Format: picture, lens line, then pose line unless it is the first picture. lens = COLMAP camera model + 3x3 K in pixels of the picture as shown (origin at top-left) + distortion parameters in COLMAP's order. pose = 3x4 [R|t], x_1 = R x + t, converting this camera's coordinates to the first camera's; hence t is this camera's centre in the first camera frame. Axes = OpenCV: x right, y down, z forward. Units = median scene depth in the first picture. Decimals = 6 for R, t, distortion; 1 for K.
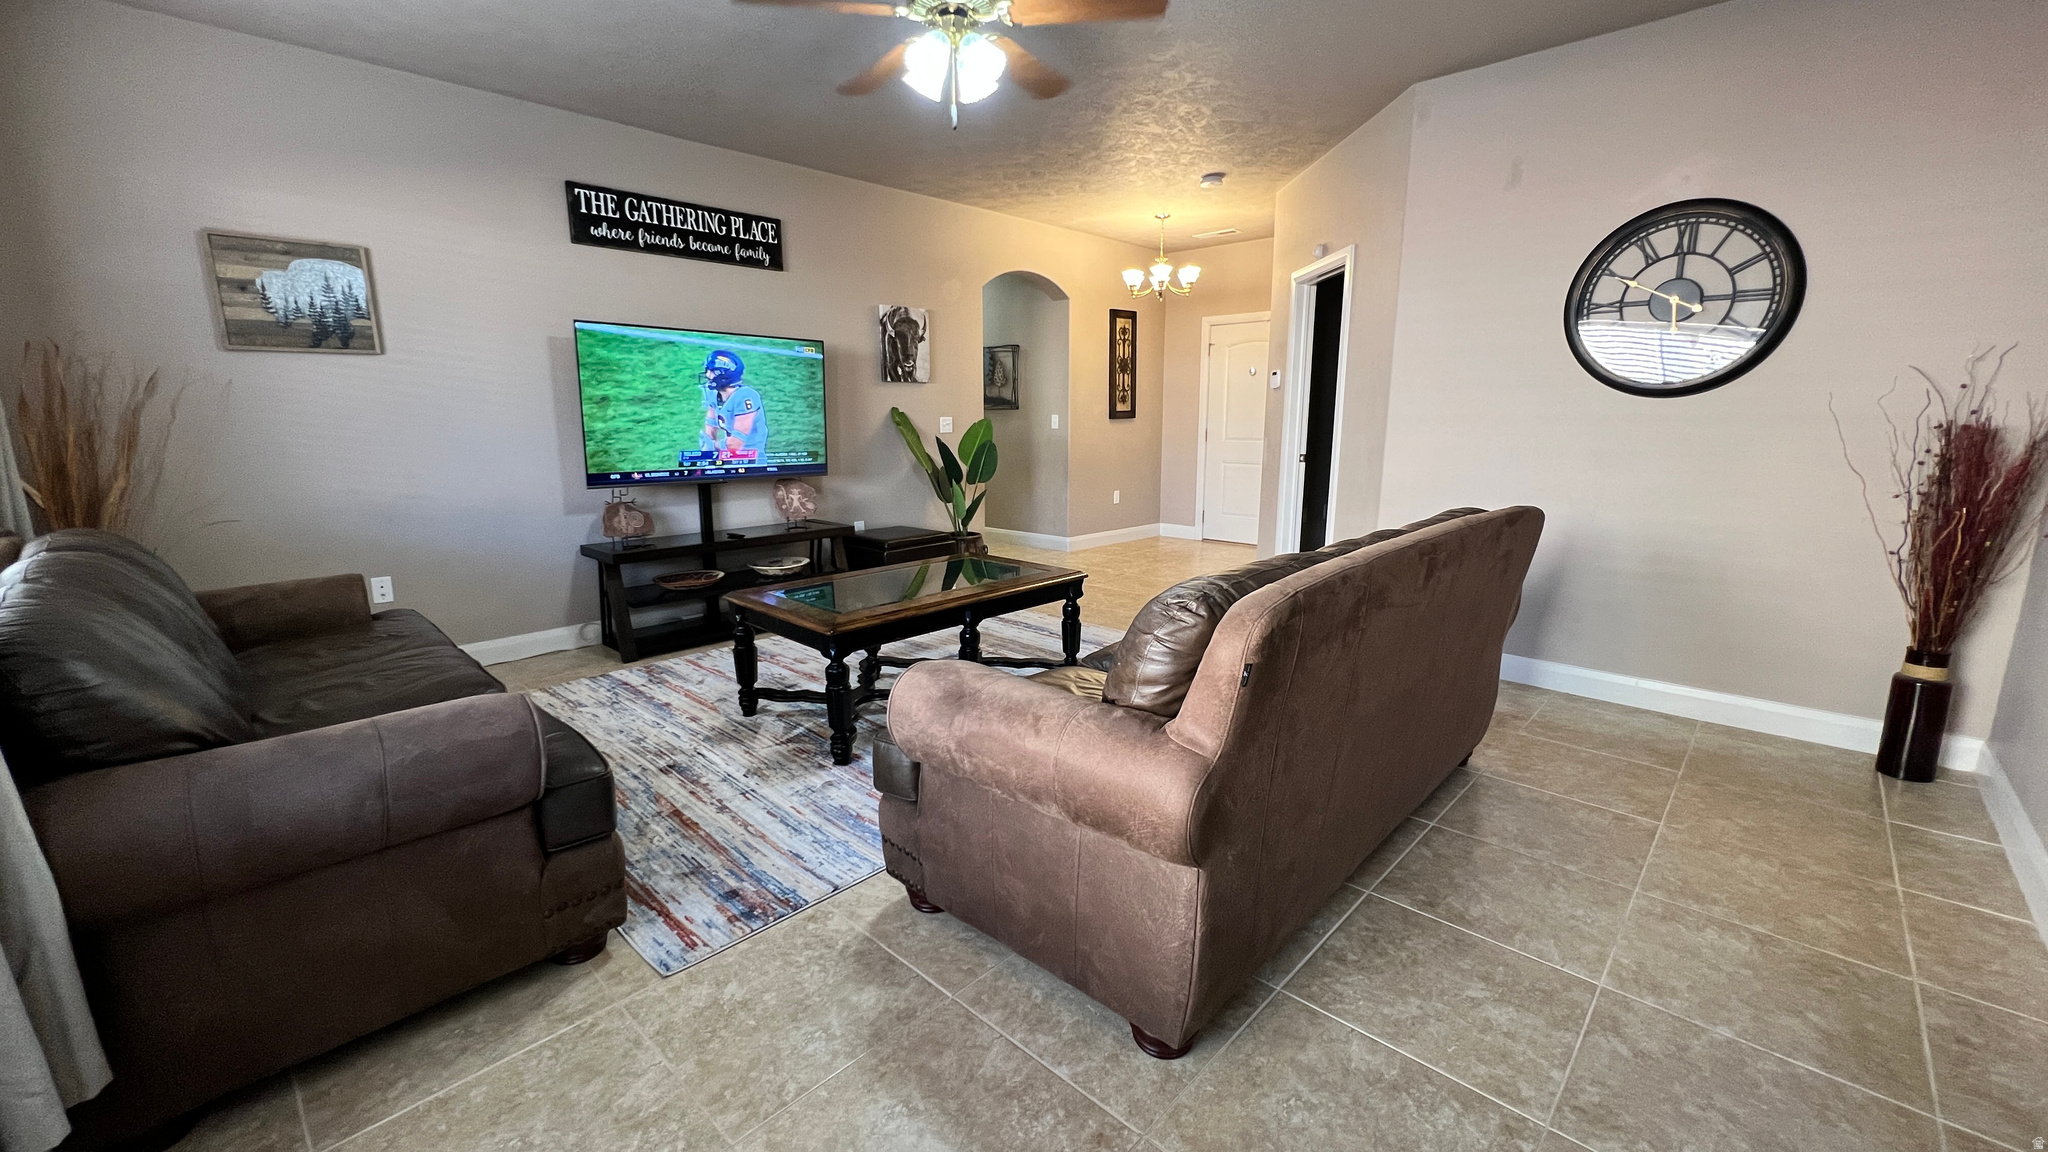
lens RADIAL K [[819.3, 0, 1022.8], [0, 819.3, 573.7], [0, 0, 1]] dist [-0.002769, -0.000075]
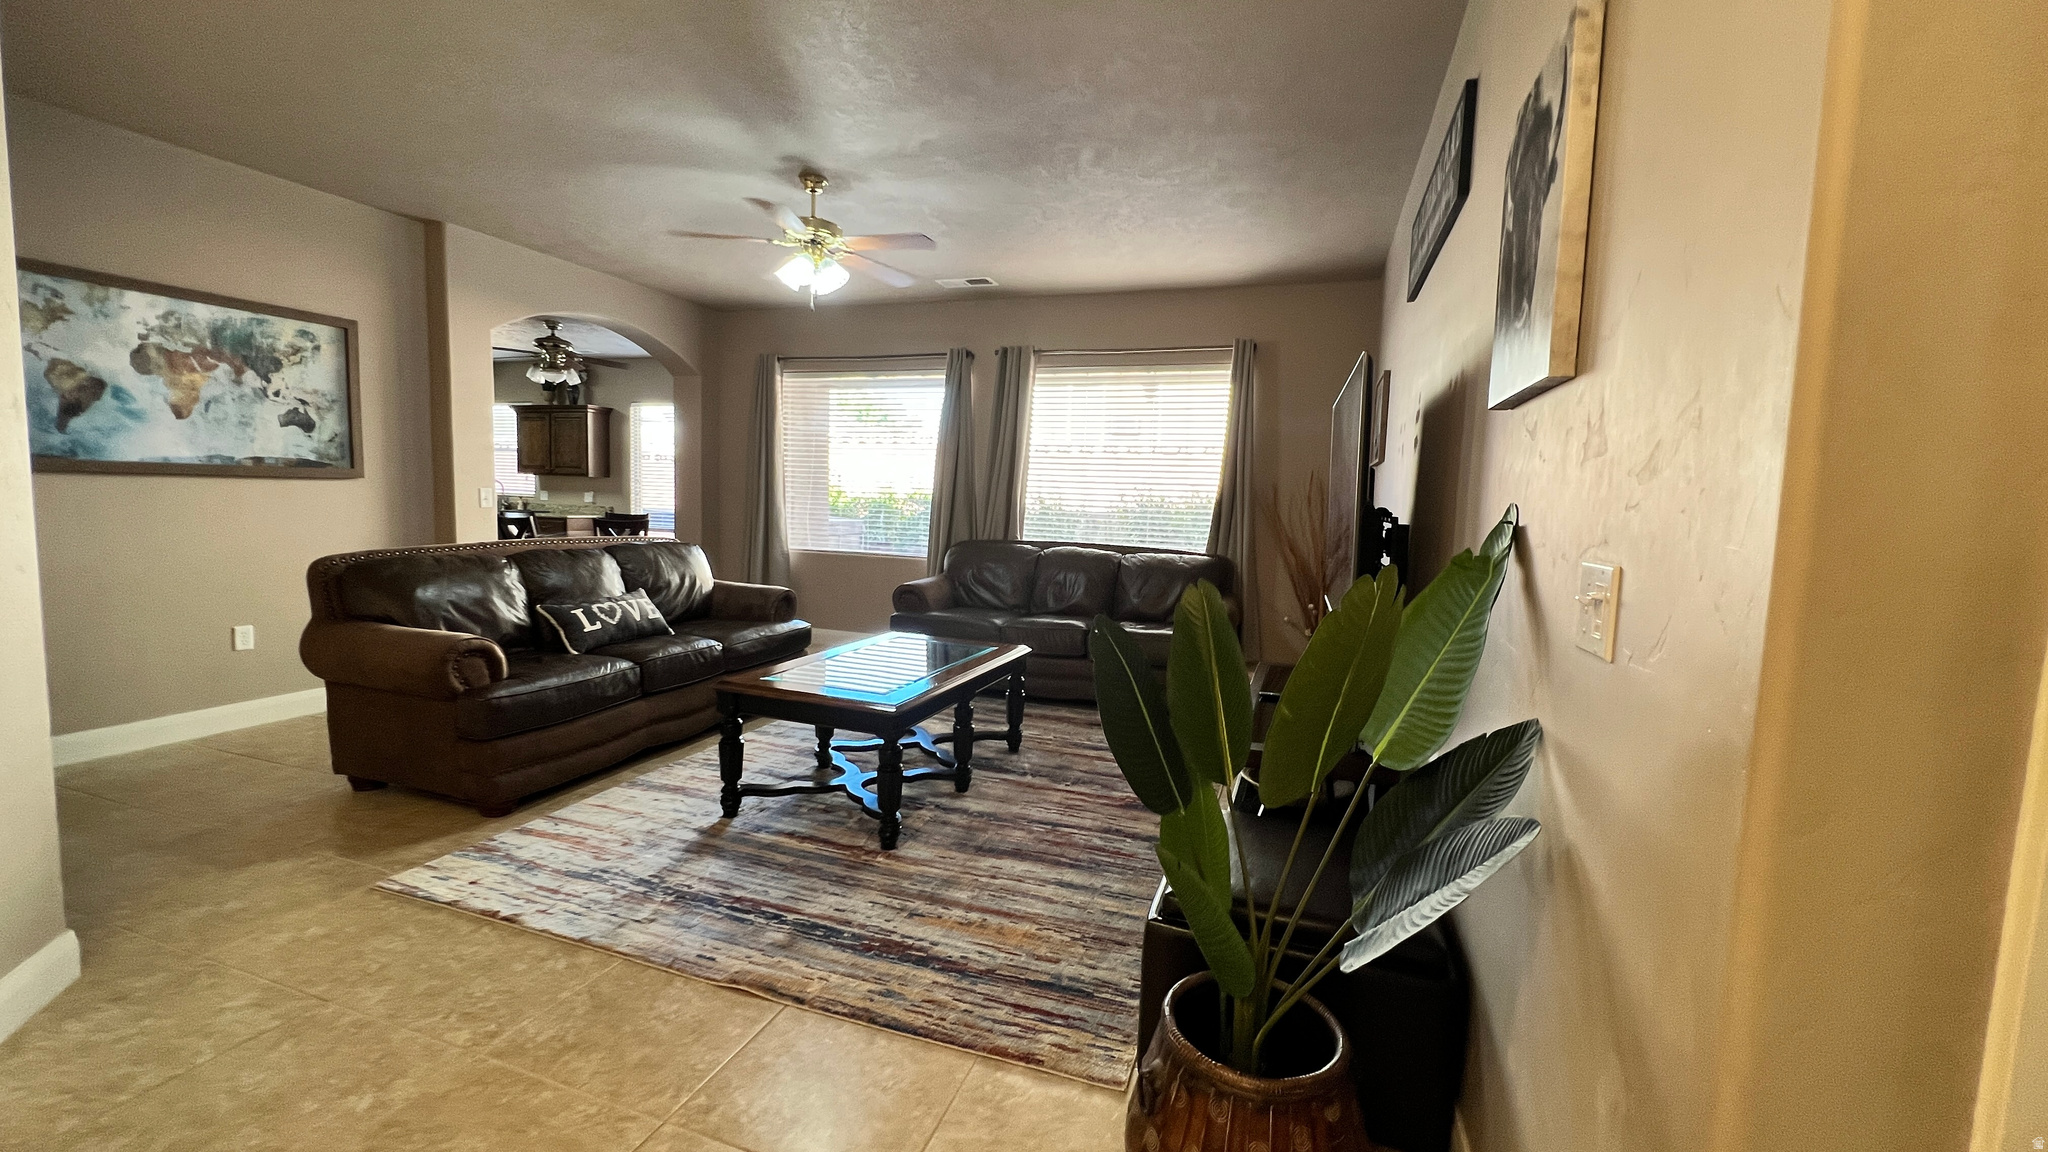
lens RADIAL K [[819.3, 0, 1023.7], [0, 819.3, 567.6], [0, 0, 1]] dist [-0.002769, -0.000075]
pose [[-0.912998, 0.005955, -0.407920, 0.103940], [-0.110319, 0.959038, 0.260915, -0.302351], [0.392765, 0.283216, -0.874942, 1.497842]]
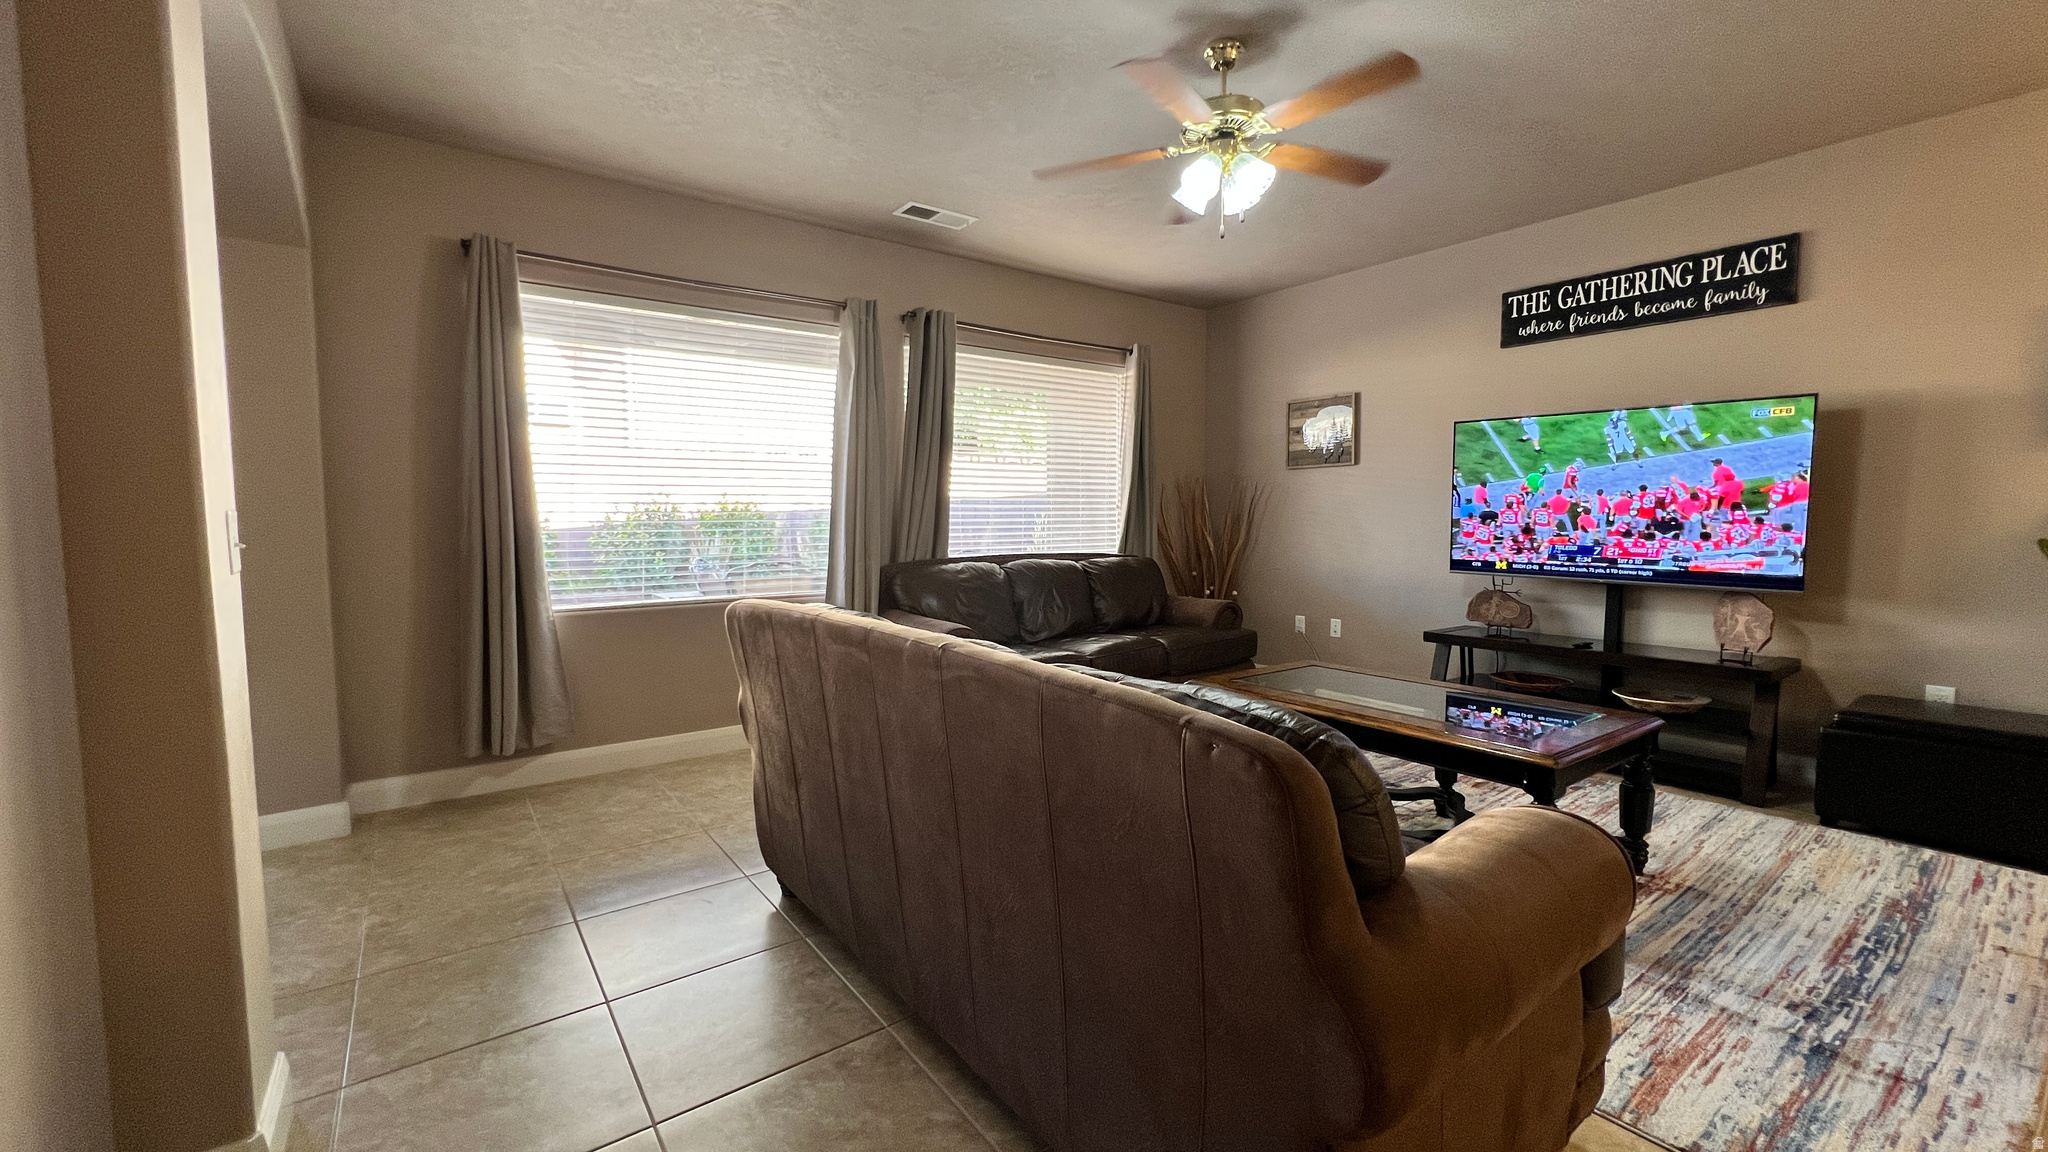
lens RADIAL K [[819.3, 0, 1019.5], [0, 819.3, 579.7], [0, 0, 1]] dist [-0.002769, -0.000075]
pose [[-0.180289, 0.081488, -0.980232, 0.590910], [-0.184547, 0.976063, 0.115084, -0.104260], [0.966146, 0.201647, -0.160935, 0.568034]]
